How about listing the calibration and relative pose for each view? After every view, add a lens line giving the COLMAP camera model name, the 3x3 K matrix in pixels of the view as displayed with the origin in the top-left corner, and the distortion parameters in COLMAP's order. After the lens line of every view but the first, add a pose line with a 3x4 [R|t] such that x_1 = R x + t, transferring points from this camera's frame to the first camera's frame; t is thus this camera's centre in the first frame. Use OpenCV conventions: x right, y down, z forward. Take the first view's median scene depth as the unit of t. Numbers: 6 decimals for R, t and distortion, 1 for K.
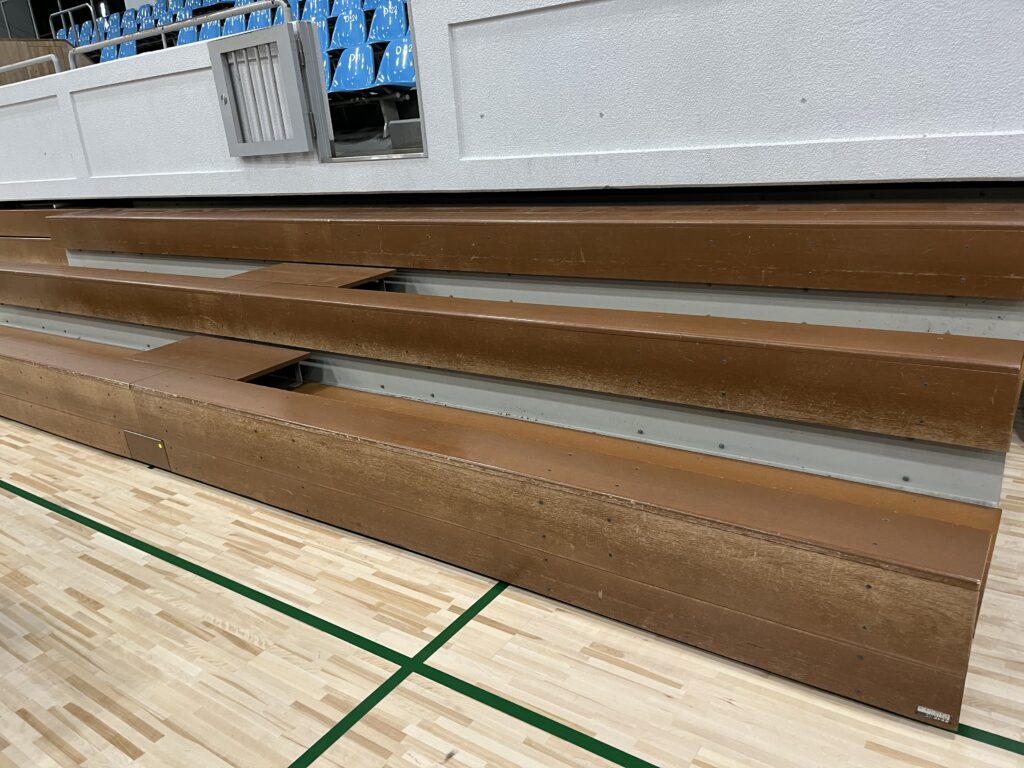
lens RADIAL K [[773.7, 0, 511.6], [0, 773.7, 383.7], [0, 0, 1]] dist [0.056733, -0.076353]
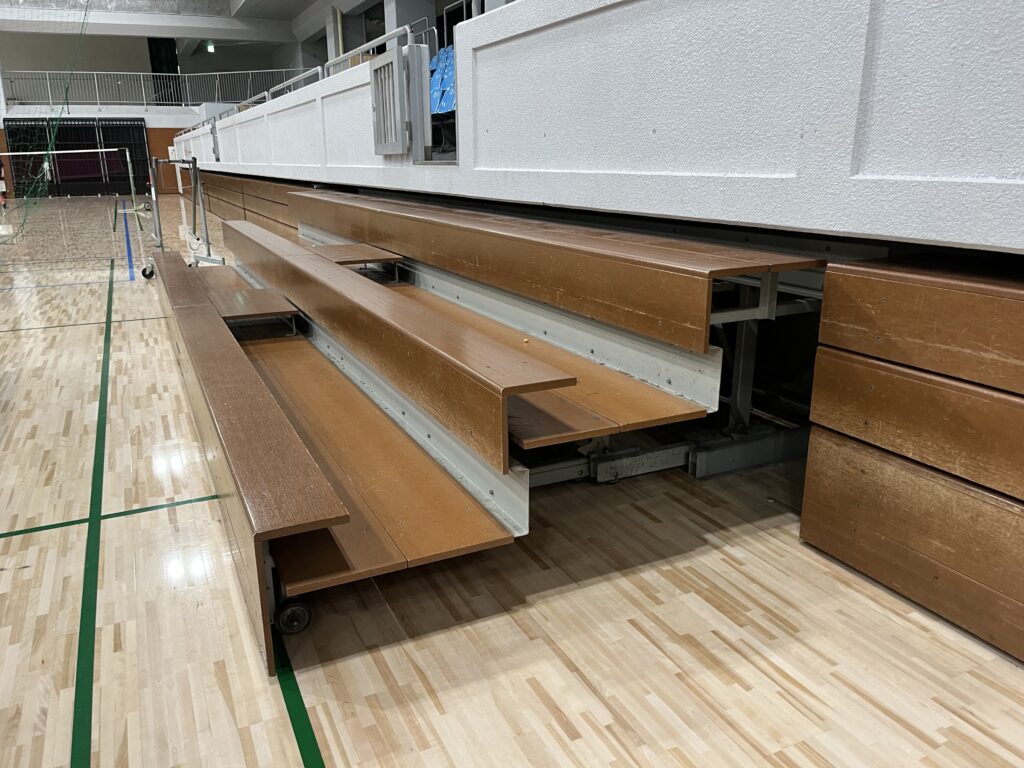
lens RADIAL K [[773.7, 0, 508.1], [0, 773.7, 383.0], [0, 0, 1]] dist [0.056733, -0.076353]
pose [[0.873746, 0.209887, -0.438766, 0.672064], [-0.223086, 0.974552, 0.021938, -0.032481], [0.432205, 0.078715, 0.898334, 0.062106]]
